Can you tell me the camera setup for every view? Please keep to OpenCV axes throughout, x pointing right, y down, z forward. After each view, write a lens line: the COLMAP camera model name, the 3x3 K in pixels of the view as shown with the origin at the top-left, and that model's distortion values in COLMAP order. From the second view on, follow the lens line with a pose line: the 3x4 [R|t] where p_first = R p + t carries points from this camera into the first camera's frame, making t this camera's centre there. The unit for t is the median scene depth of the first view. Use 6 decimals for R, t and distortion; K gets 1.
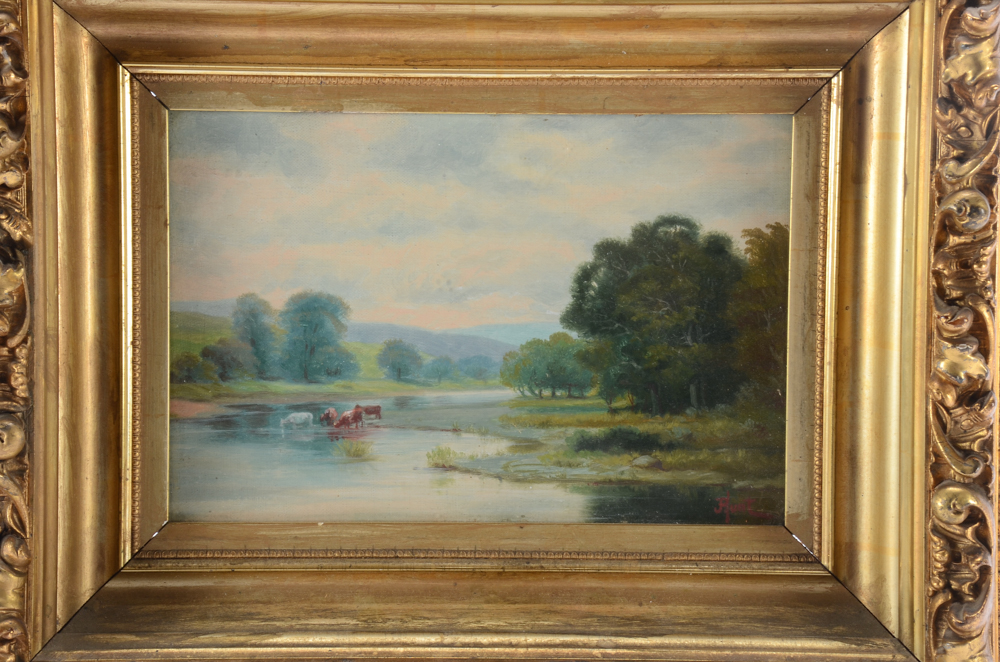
lens RADIAL K [[3095.9, 0, 500.0], [0, 3095.9, 331.0], [0, 0, 1]] dist [0.868245, 0.474754]
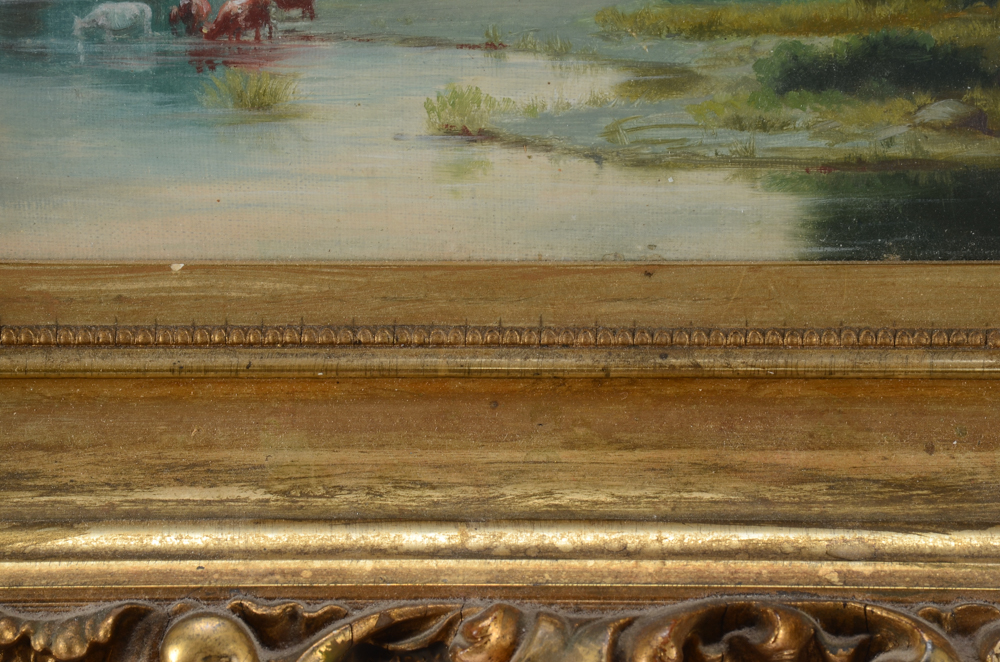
lens RADIAL K [[4827.4, 0, 490.7], [0, 4827.4, 360.9], [0, 0, 1]] dist [1.352840, 6.209402]
pose [[0.999727, -0.003441, -0.023102, 0.000542], [0.006289, 0.992219, 0.124344, -0.007609], [0.022495, -0.124455, 0.991970, 0.340735]]
